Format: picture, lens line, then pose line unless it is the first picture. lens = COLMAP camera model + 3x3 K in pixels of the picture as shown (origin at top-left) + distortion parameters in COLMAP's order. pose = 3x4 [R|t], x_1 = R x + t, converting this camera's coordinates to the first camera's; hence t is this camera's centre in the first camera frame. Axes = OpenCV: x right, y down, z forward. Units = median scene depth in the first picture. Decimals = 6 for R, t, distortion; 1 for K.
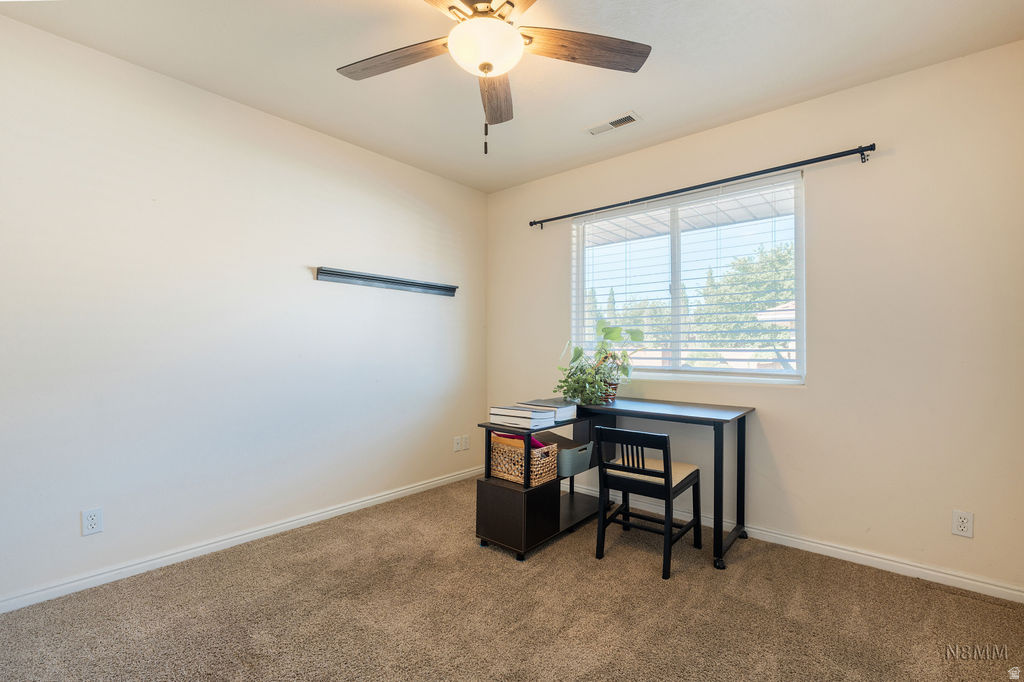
lens RADIAL K [[453.1, 0, 513.9], [0, 453.1, 346.0], [0, 0, 1]] dist [-0.001797, 0.000338]
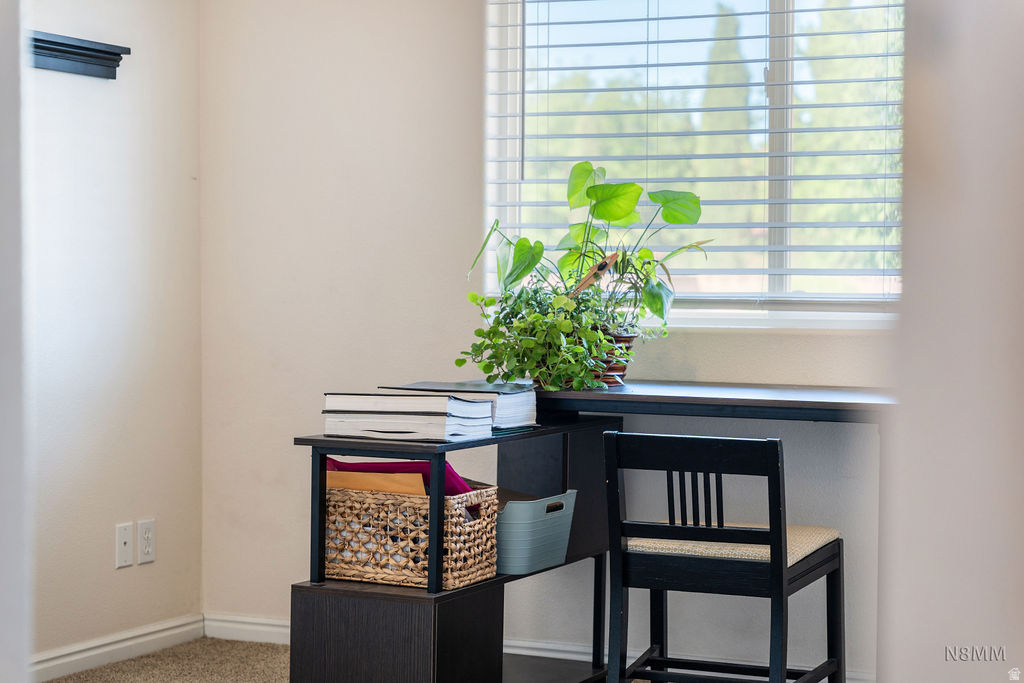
lens RADIAL K [[2079.1, 0, 511.6], [0, 2079.1, 340.2], [0, 0, 1]] dist [0.046709, 0.000000]
pose [[0.967163, -0.003625, 0.254132, -0.317709], [-0.004918, 0.999444, 0.032974, 0.031821], [-0.254110, -0.033141, 0.966607, -0.652655]]
